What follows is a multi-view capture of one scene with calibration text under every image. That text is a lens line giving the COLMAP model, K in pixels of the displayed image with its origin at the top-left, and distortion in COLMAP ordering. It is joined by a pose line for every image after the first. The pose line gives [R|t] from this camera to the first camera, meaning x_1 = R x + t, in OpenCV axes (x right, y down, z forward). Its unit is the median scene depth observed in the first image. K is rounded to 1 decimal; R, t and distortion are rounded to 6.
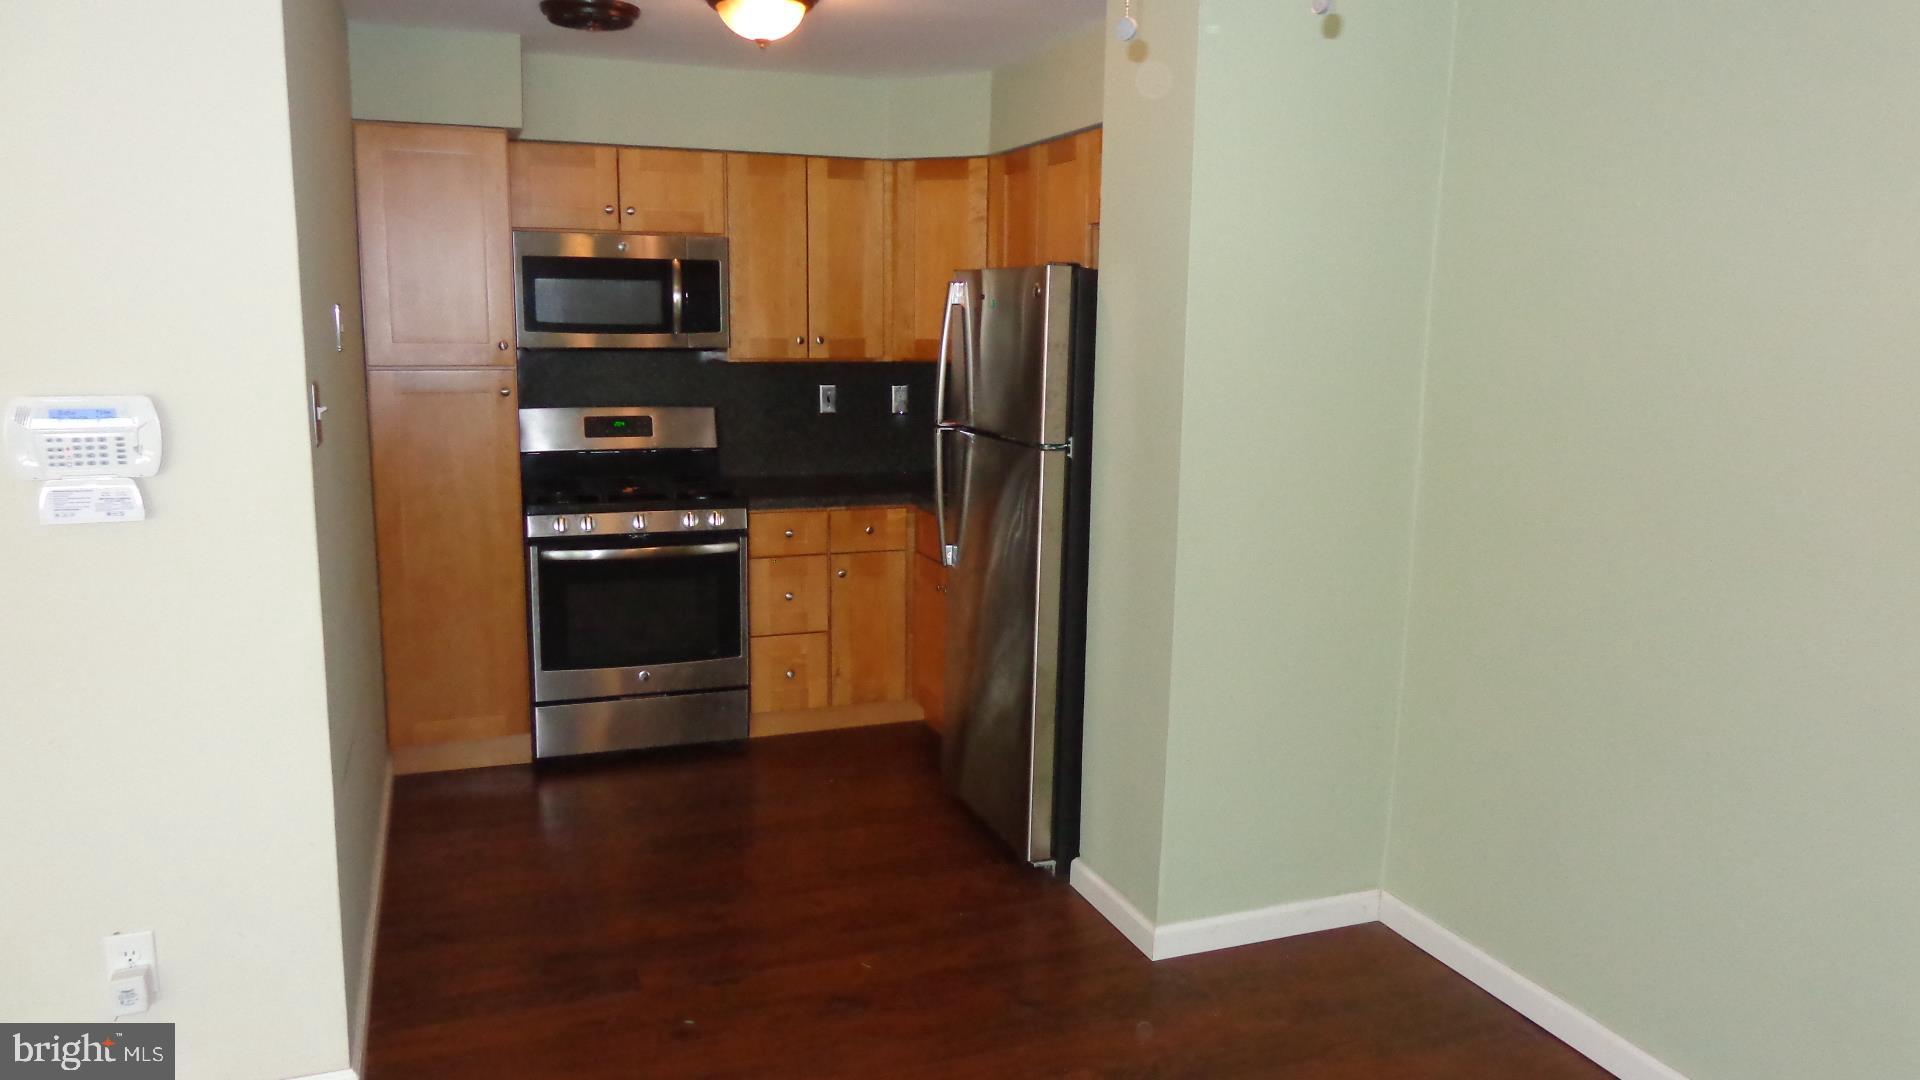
lens RADIAL K [[1344.8, 0, 969.4], [0, 1344.8, 534.0], [0, 0, 1]] dist [-0.012726, 0.013041]
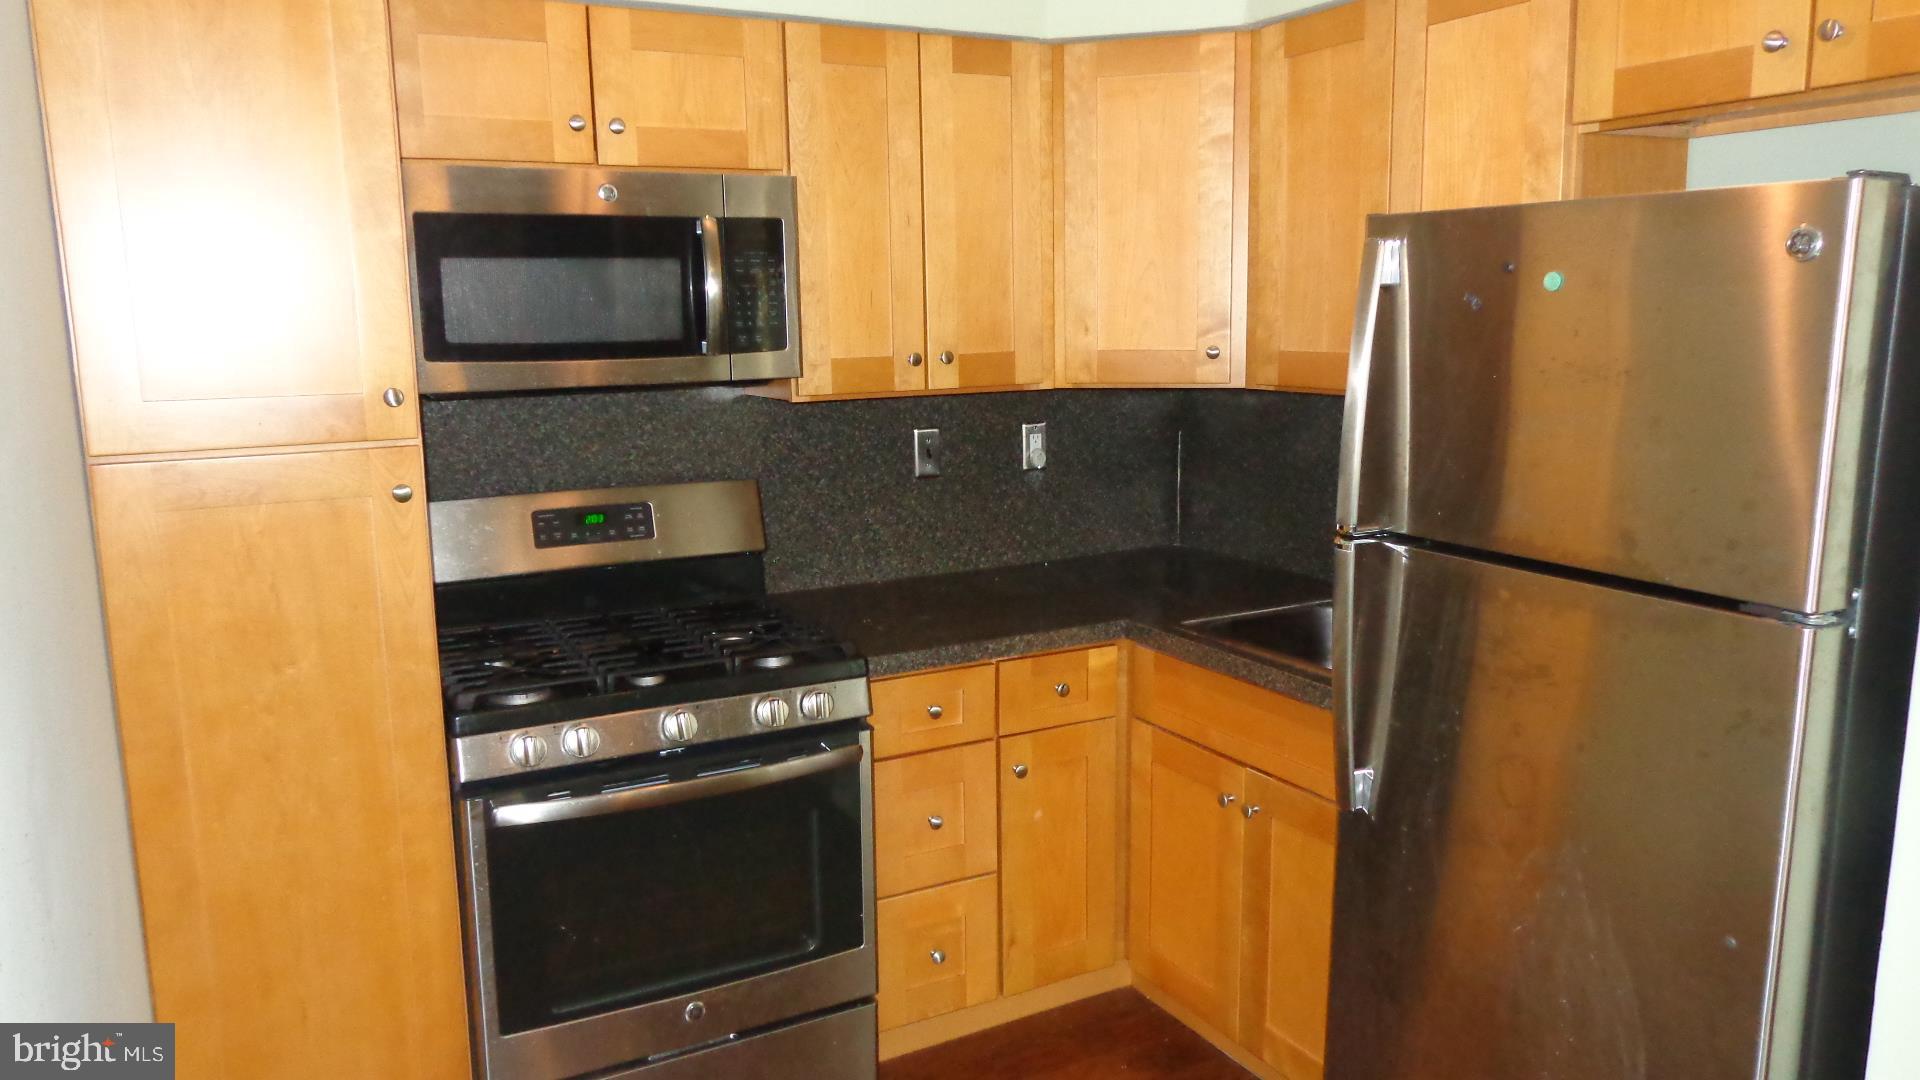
lens RADIAL K [[1344.8, 0, 964.1], [0, 1344.8, 532.6], [0, 0, 1]] dist [-0.012726, 0.013041]
pose [[0.991174, -0.048536, 0.123363, -0.187475], [0.047683, 0.998814, 0.009862, -0.079033], [-0.123695, -0.003893, 0.992313, 0.453400]]
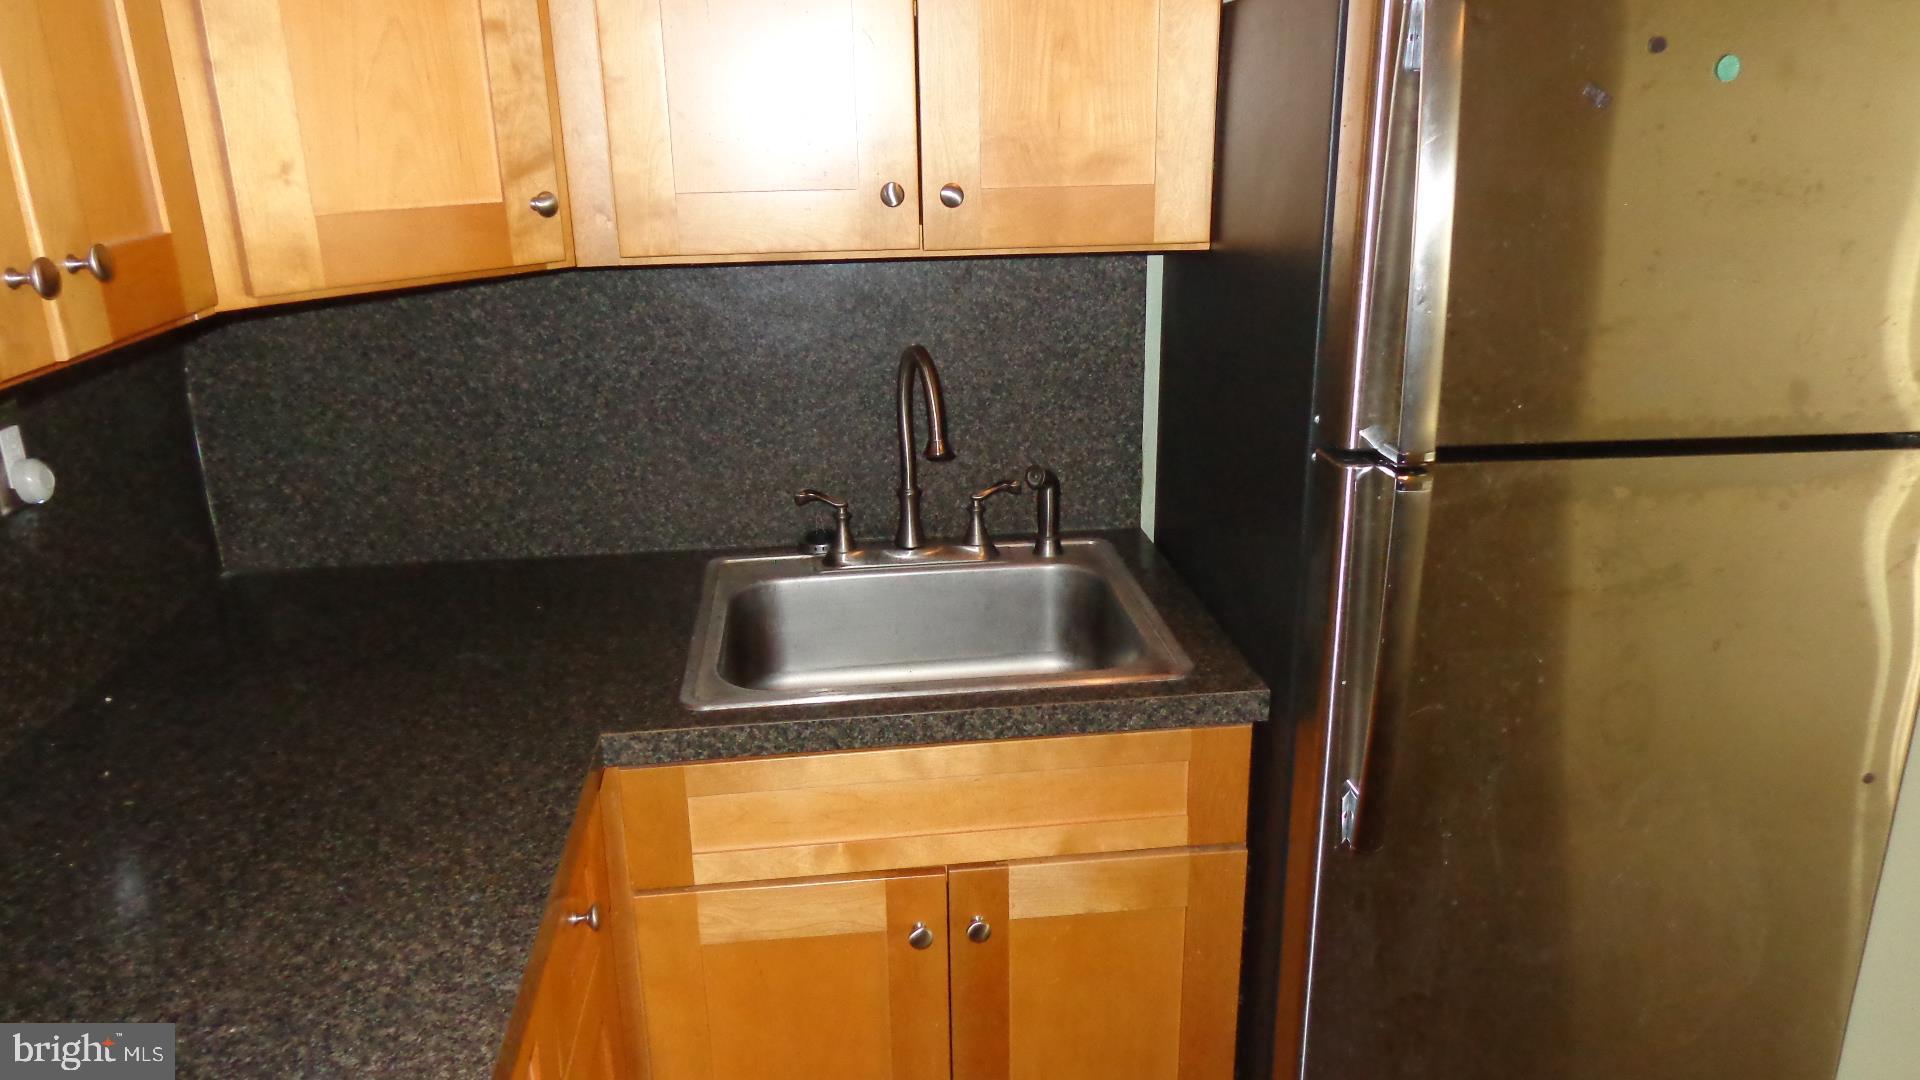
lens RADIAL K [[1344.8, 0, 962.8], [0, 1344.8, 545.1], [0, 0, 1]] dist [-0.012726, 0.013041]
pose [[0.254276, -0.324967, 0.910901, -0.298589], [0.174311, 0.941833, 0.287344, -0.150836], [-0.951293, 0.085715, 0.296131, 0.875726]]
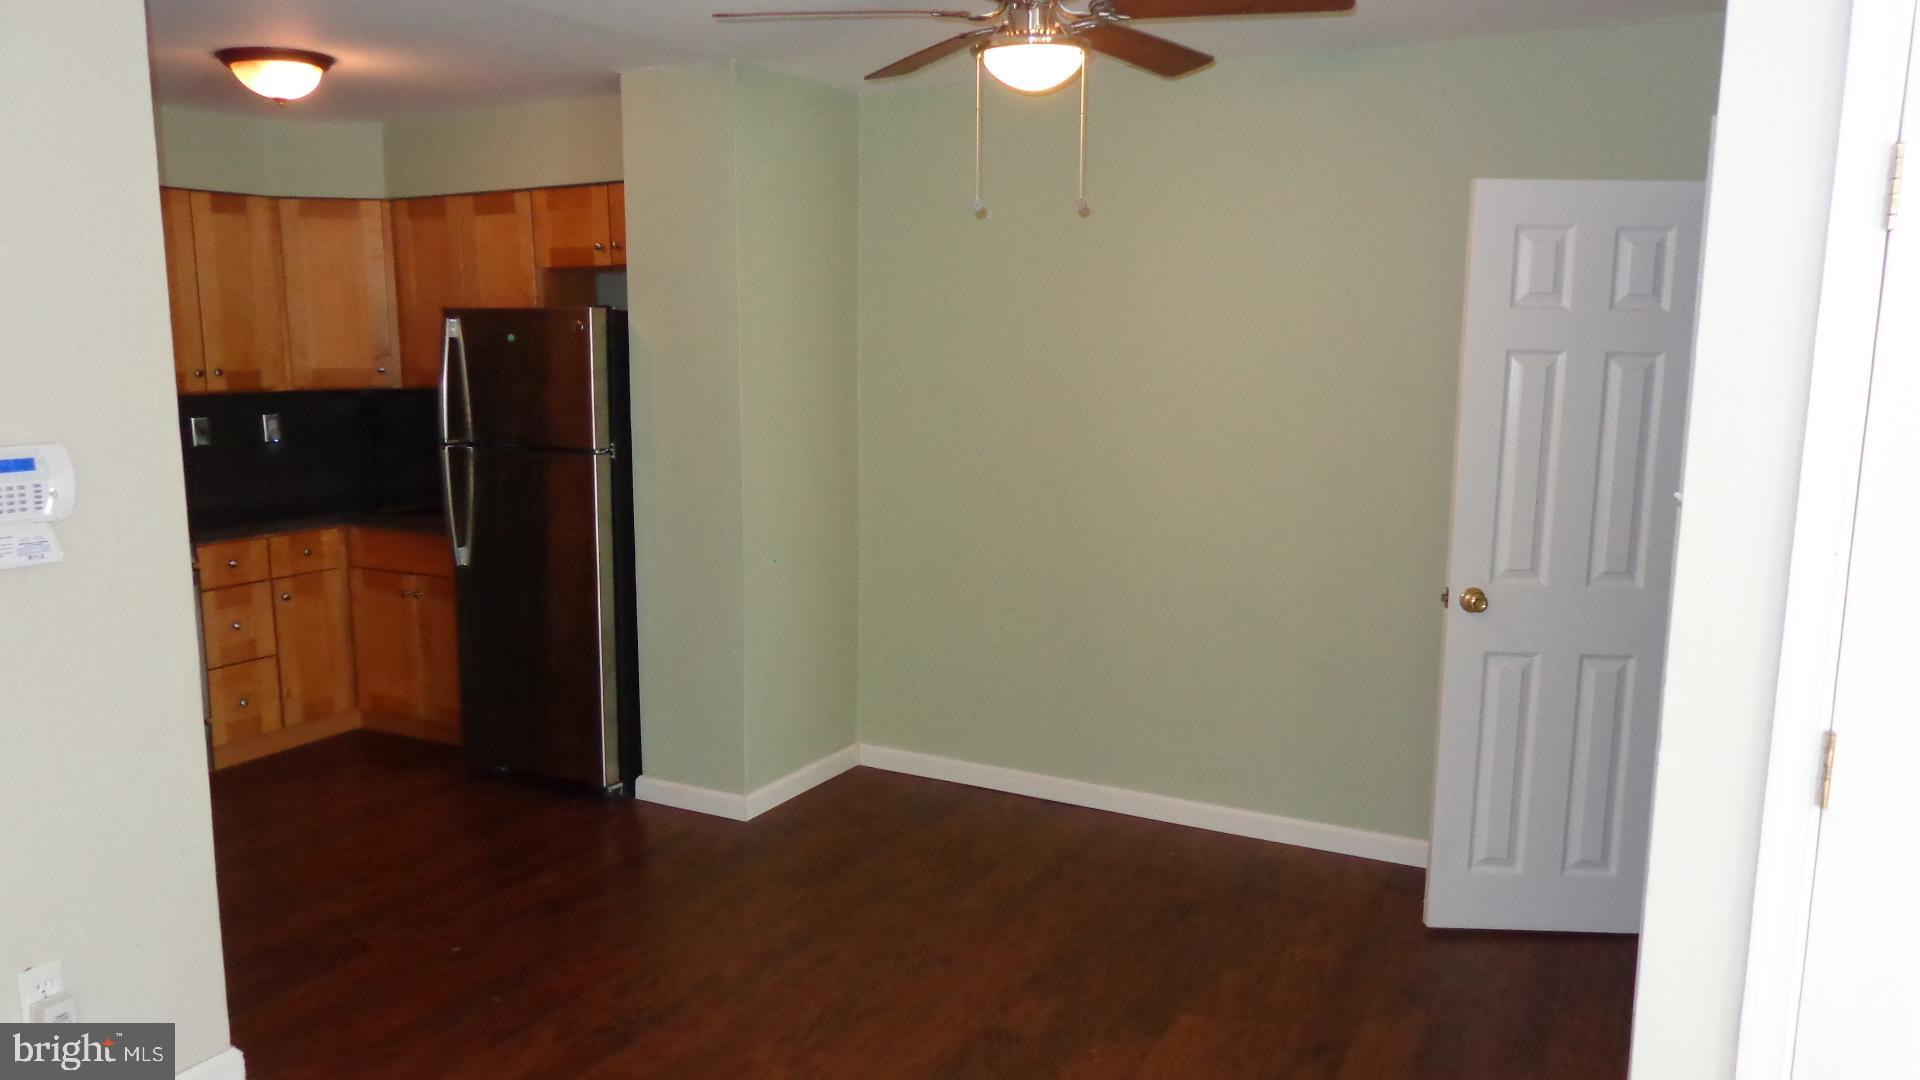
lens RADIAL K [[1344.8, 0, 986.0], [0, 1344.8, 541.0], [0, 0, 1]] dist [-0.012726, 0.013041]
pose [[0.754121, -0.112107, 0.647096, -0.360221], [0.114010, 0.992709, 0.039117, 0.007897], [-0.646764, 0.044277, 0.761404, -0.138680]]
